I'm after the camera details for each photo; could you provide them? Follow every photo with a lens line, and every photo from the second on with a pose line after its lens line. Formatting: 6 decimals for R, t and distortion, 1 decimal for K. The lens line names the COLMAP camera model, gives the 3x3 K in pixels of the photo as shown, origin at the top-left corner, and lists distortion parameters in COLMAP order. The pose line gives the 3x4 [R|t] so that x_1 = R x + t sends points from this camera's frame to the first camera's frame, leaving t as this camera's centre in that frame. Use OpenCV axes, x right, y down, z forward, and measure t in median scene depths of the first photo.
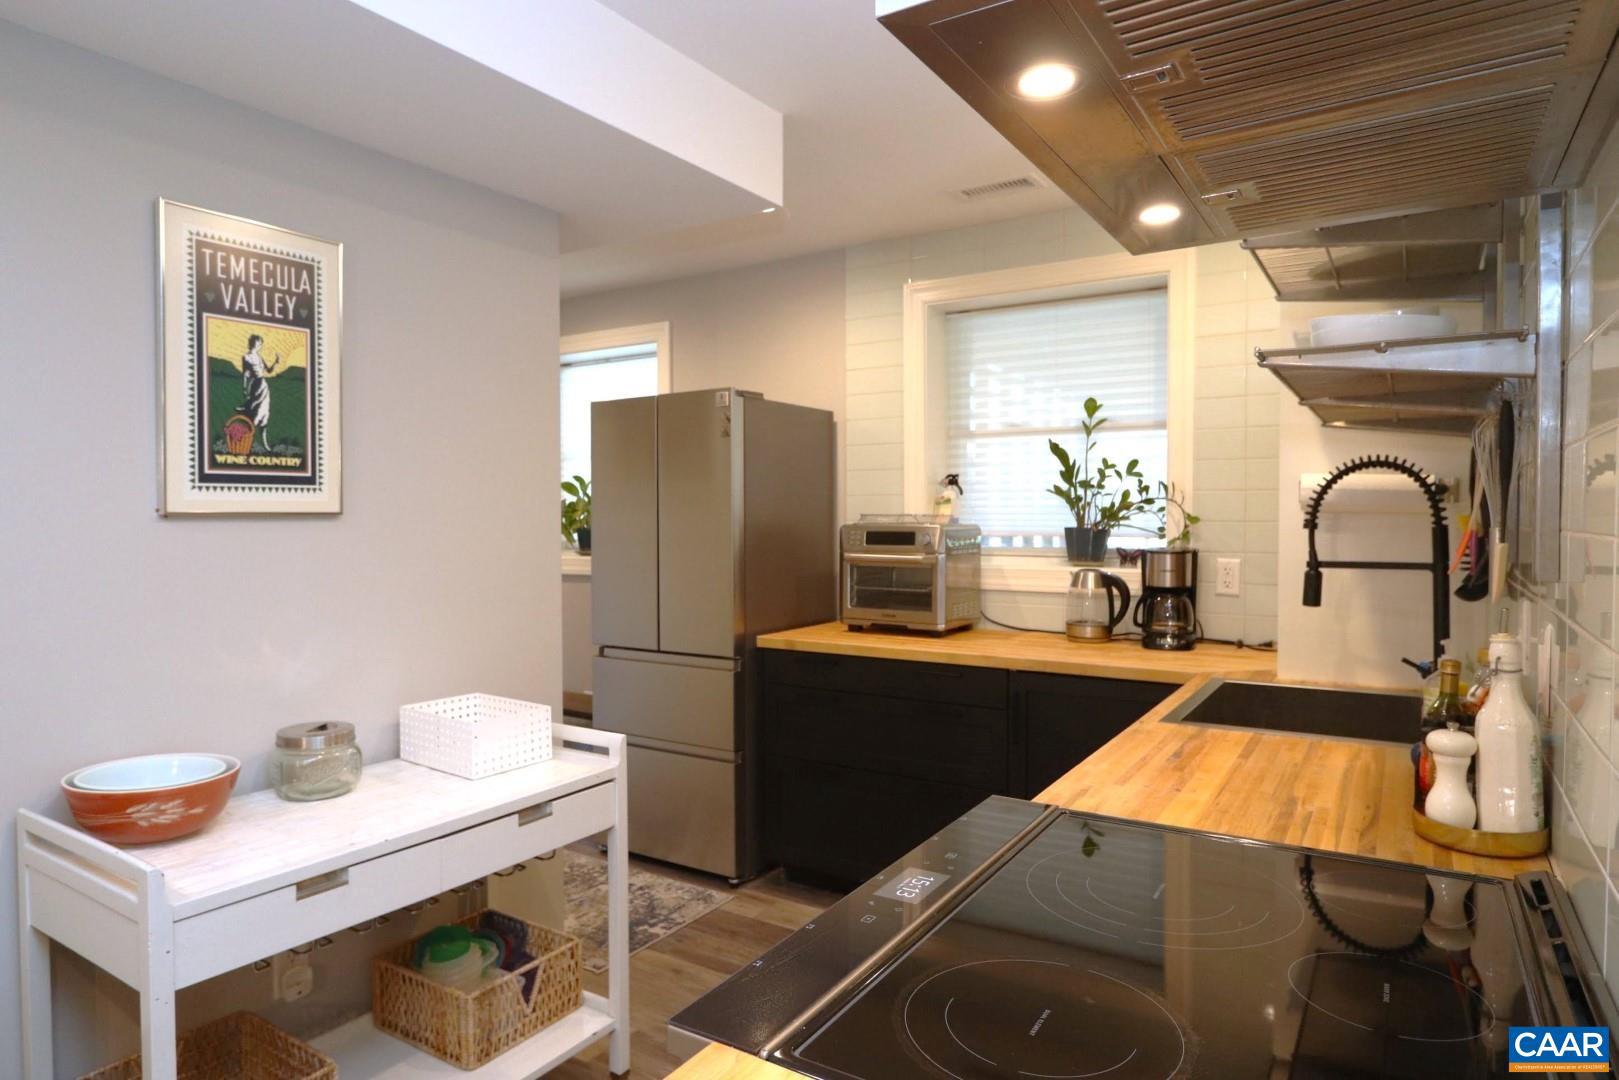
lens RADIAL K [[937.0, 0, 805.5], [0, 937.0, 537.6], [0, 0, 1]] dist [-0.025317, 0.000050]
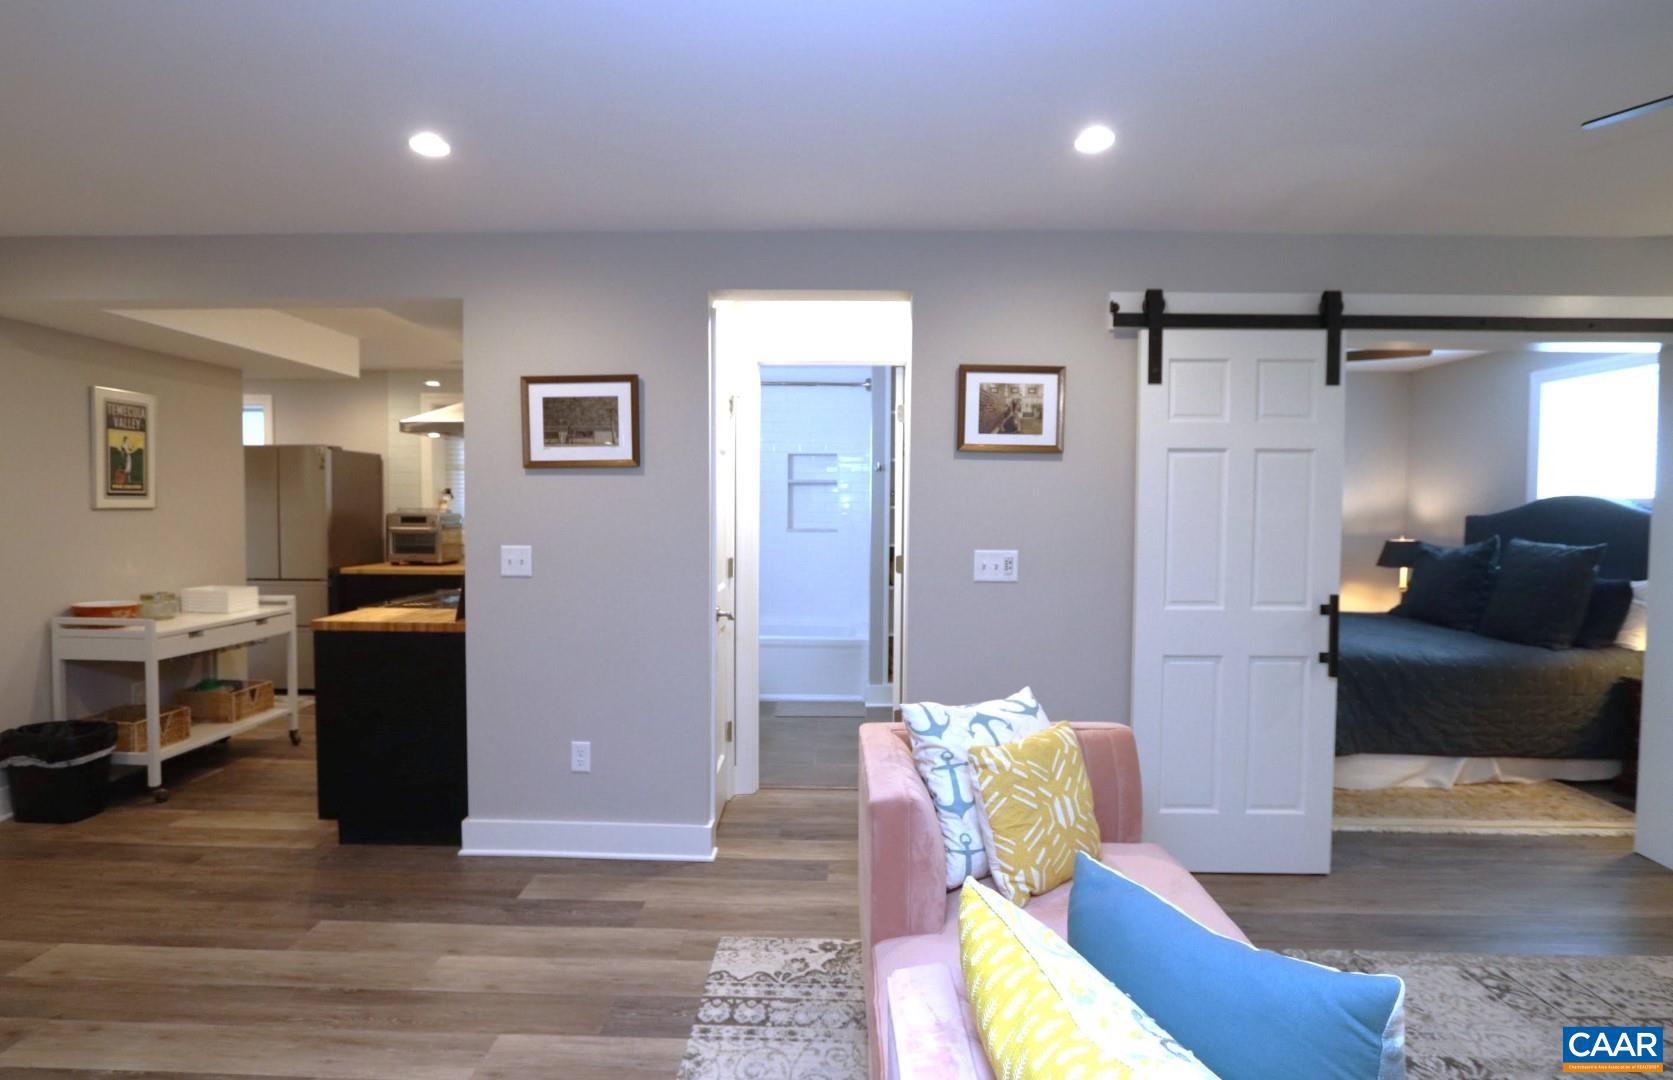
lens RADIAL K [[818.5, 0, 827.8], [0, 818.5, 538.6], [0, 0, 1]] dist [-0.004778, -0.000294]
pose [[0.854245, -0.010906, 0.519756, -0.117845], [0.001807, 0.999836, 0.018010, 0.019240], [-0.519867, -0.014446, 0.854125, -1.789760]]
